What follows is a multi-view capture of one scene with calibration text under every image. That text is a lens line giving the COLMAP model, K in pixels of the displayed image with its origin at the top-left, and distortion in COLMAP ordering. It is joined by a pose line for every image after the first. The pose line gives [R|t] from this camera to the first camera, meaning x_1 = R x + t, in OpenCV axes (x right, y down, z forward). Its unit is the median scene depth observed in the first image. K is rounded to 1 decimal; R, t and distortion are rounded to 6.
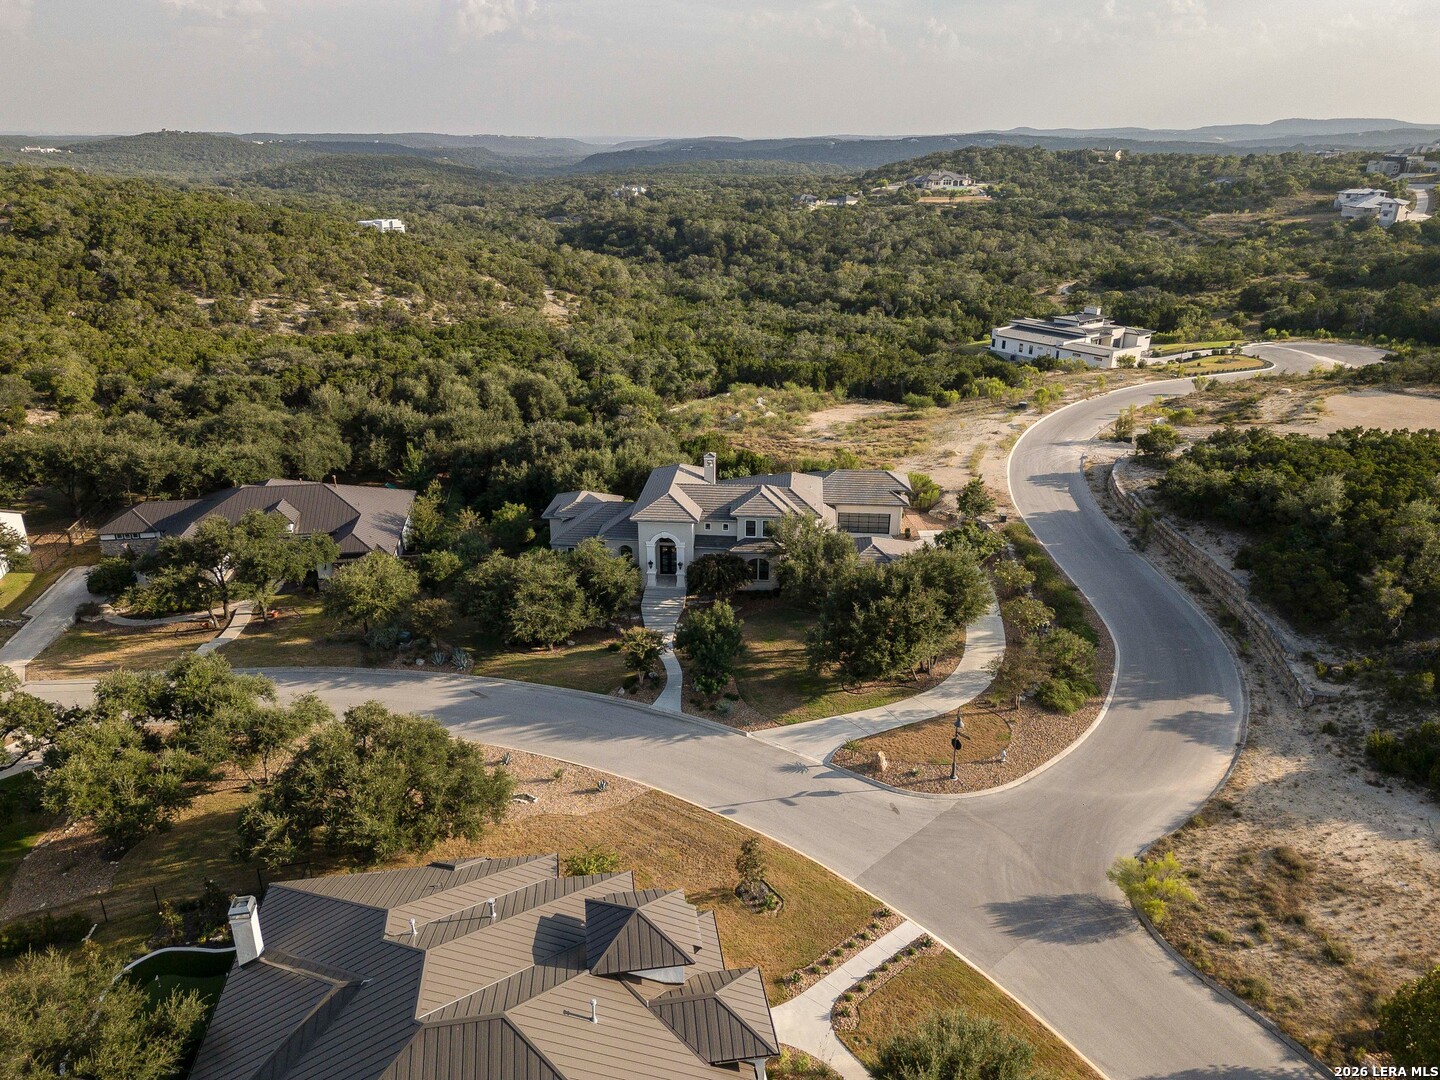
lens RADIAL K [[1015.2, 0, 725.0], [0, 1015.2, 536.6], [0, 0, 1]] dist [0.077976, -0.049424]
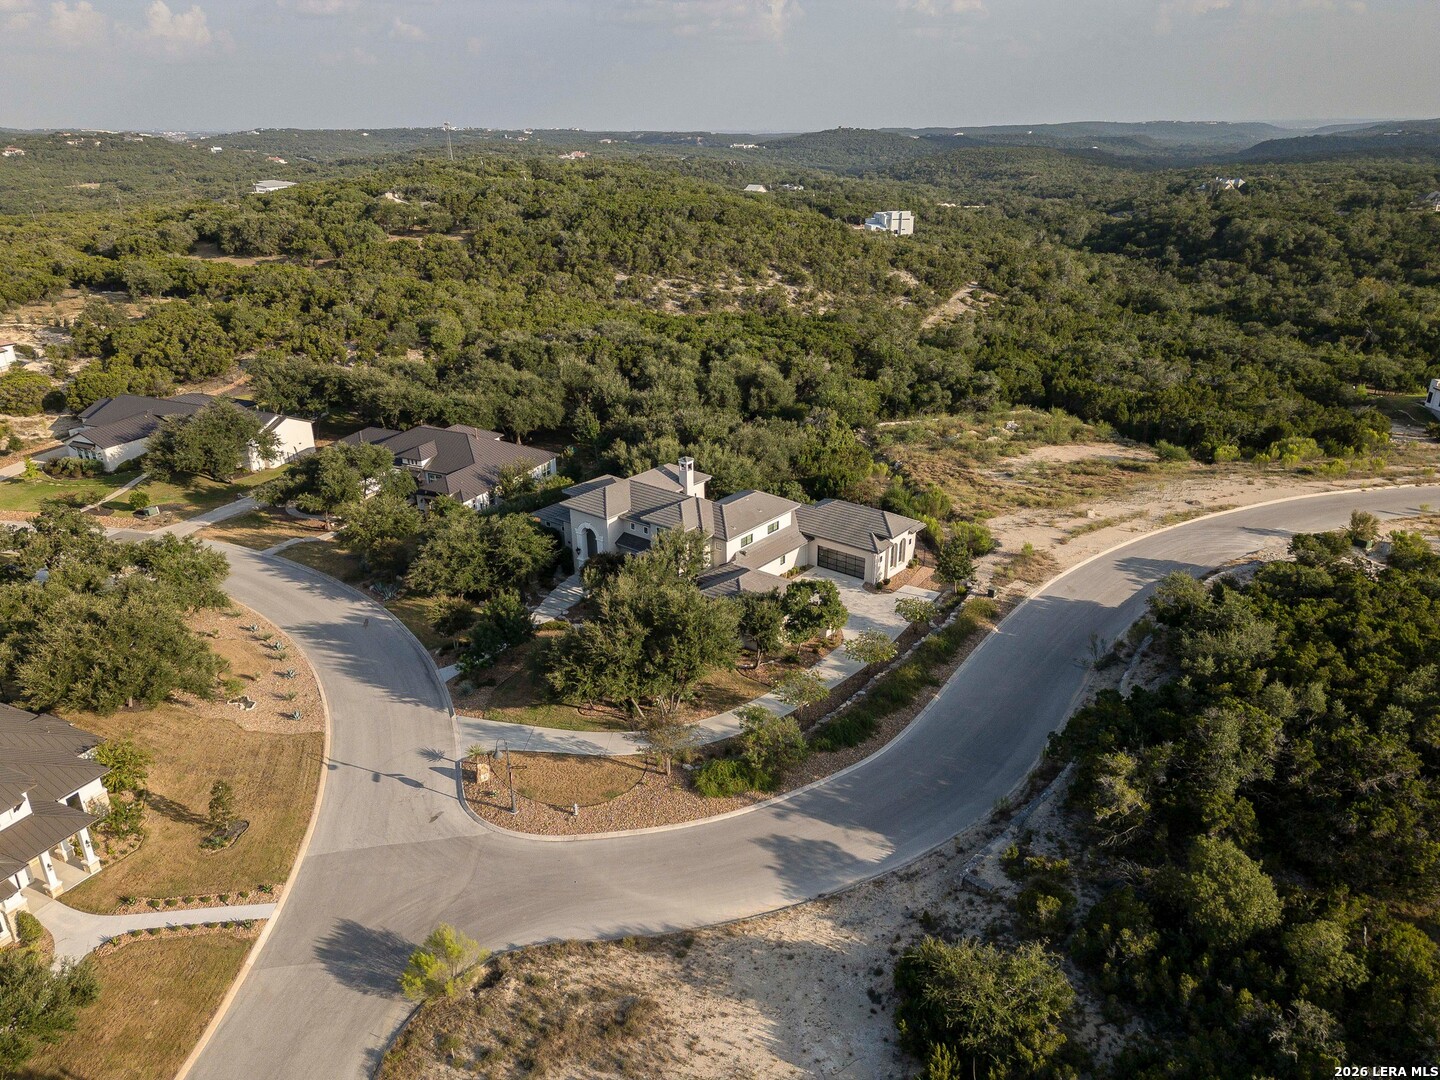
lens RADIAL K [[1015.2, 0, 725.0], [0, 1015.2, 536.6], [0, 0, 1]] dist [0.077976, -0.049424]
pose [[0.829341, 0.202465, -0.520770, 0.319485], [-0.197988, 0.978051, 0.064944, -0.045722], [0.522489, 0.049245, 0.851223, 0.102288]]
